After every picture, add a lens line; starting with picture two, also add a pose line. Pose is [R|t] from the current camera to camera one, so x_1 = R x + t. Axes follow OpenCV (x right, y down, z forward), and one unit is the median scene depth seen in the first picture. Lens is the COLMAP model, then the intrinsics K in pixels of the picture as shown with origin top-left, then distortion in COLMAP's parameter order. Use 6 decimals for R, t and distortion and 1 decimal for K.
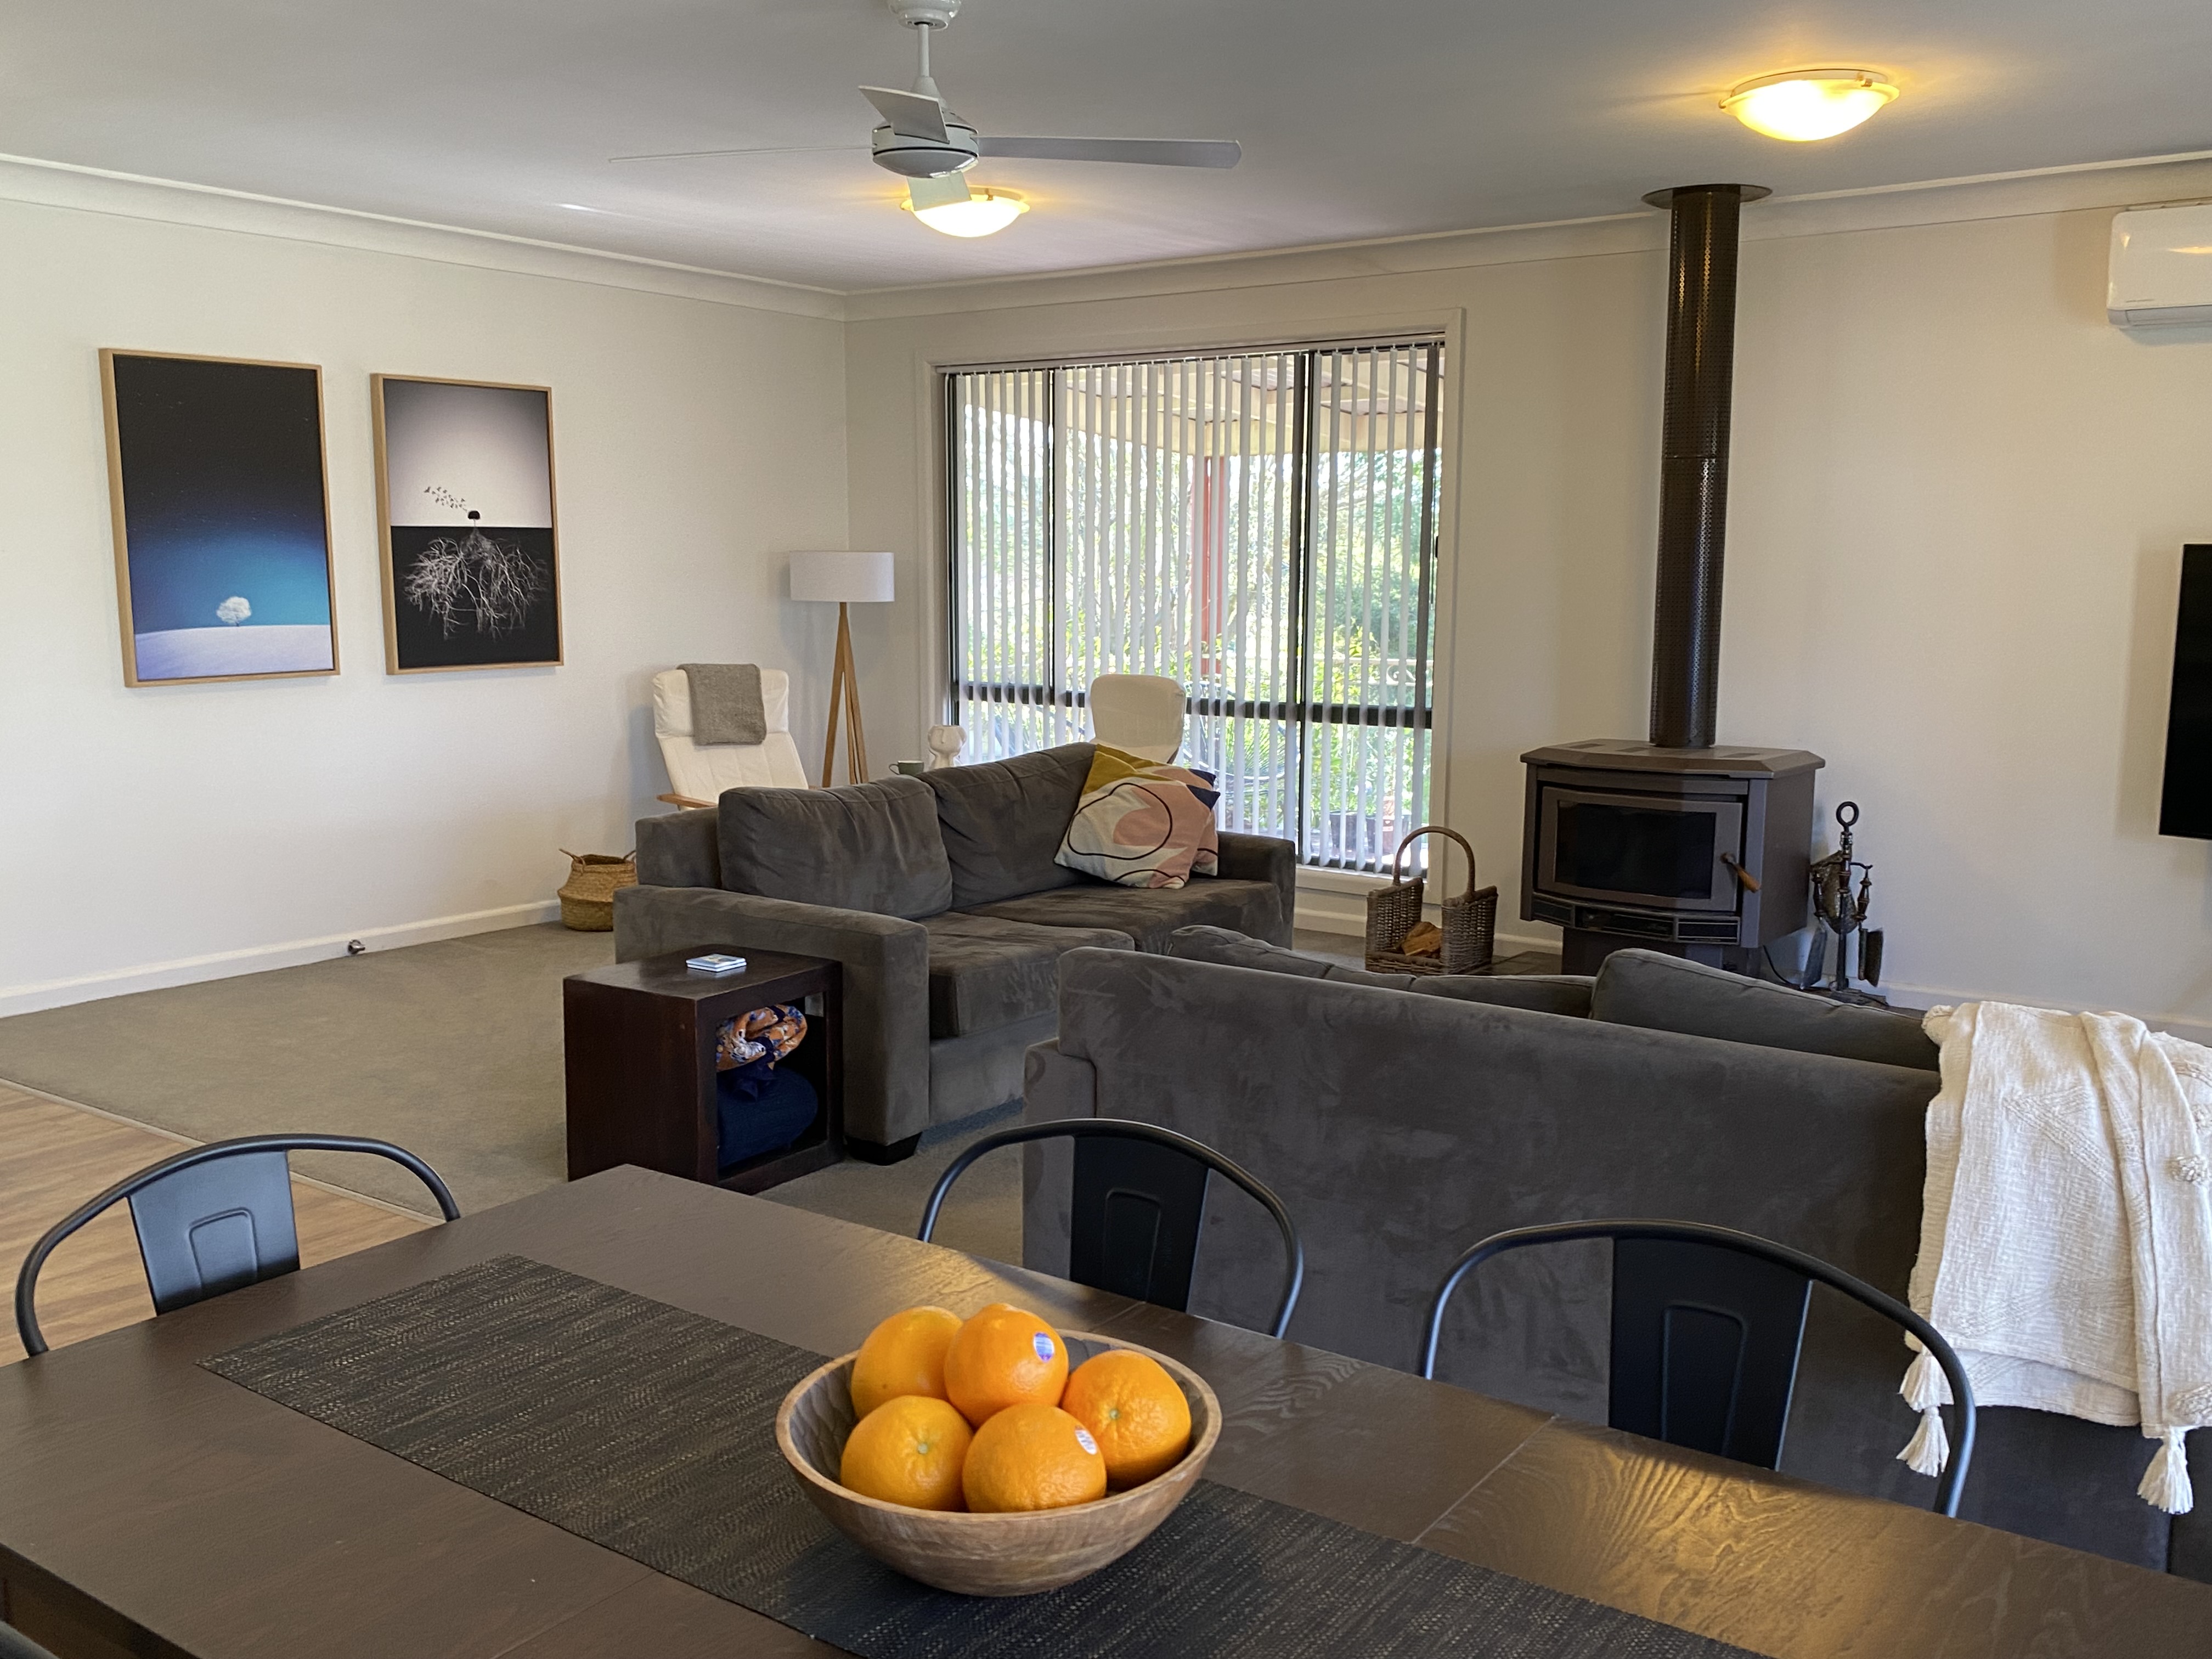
lens RADIAL K [[1943.2, 0, 1069.7], [0, 1943.2, 840.0], [0, 0, 1]] dist [0.133418, -0.302422]
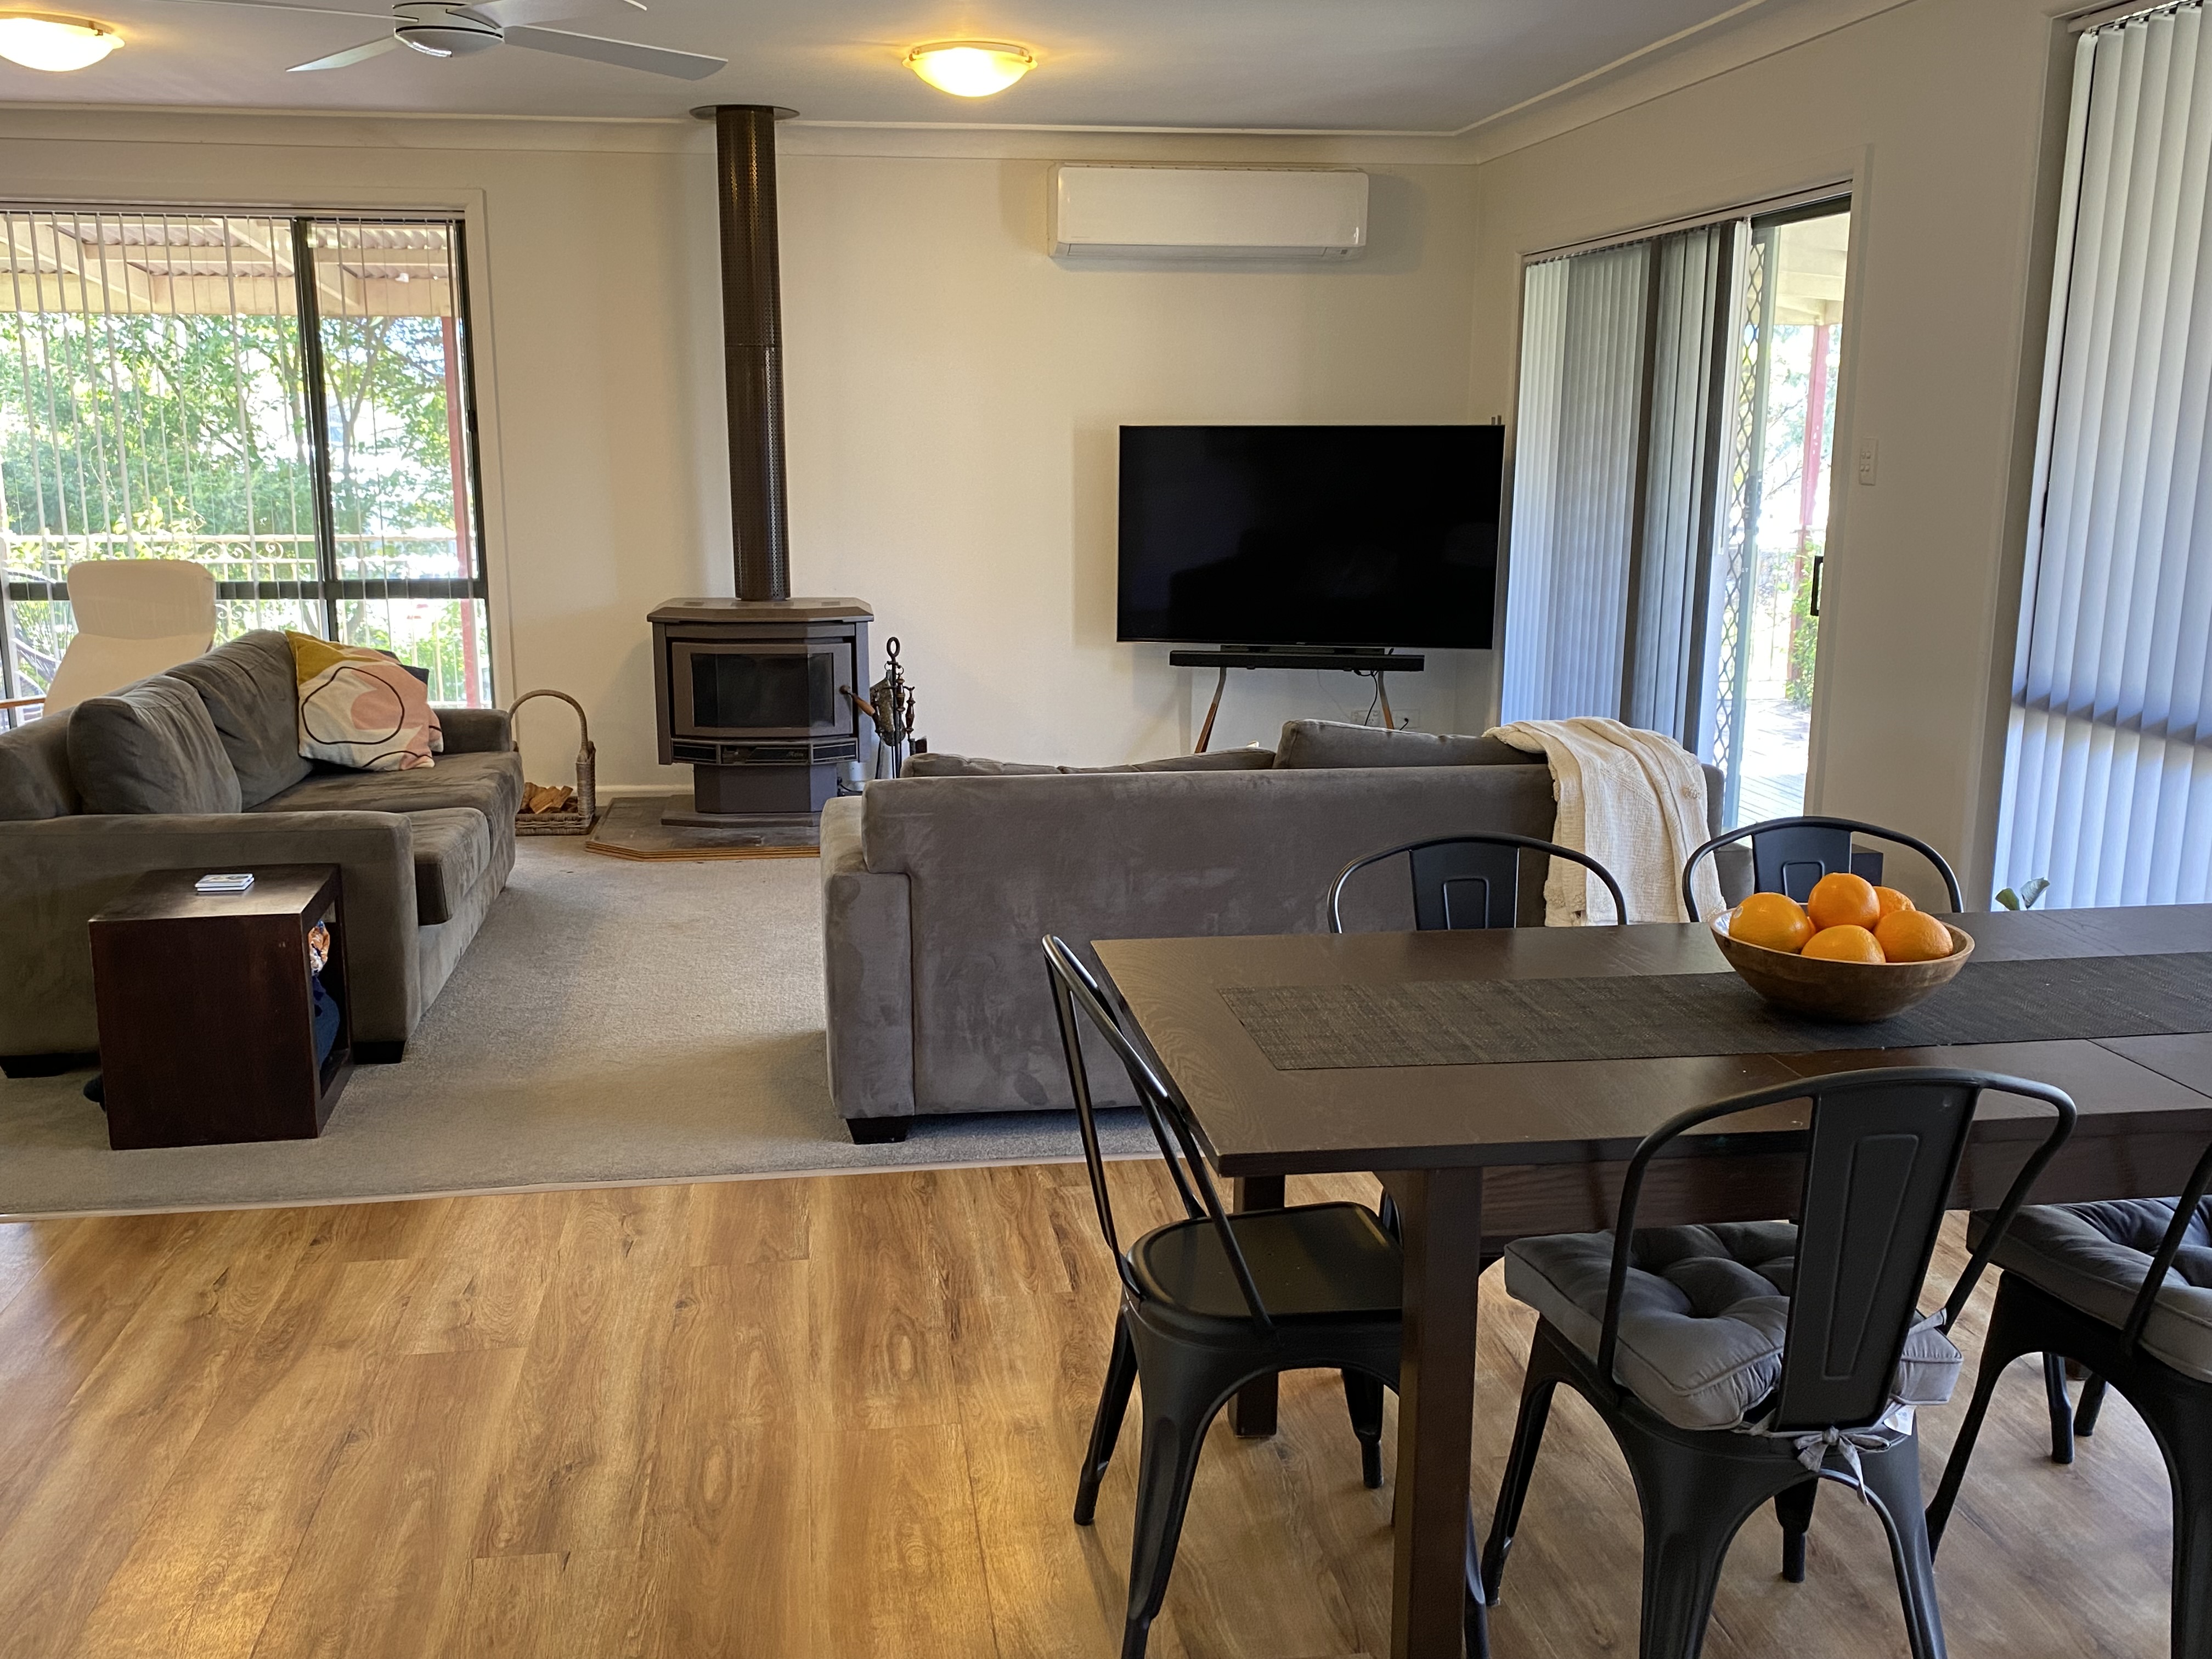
lens RADIAL K [[1943.2, 0, 1069.7], [0, 1943.2, 840.0], [0, 0, 1]] dist [0.133418, -0.302422]
pose [[0.721457, -0.143713, 0.677382, -0.388854], [0.097794, 0.989568, 0.105789, -0.012409], [-0.685518, -0.010079, 0.727985, 0.033044]]
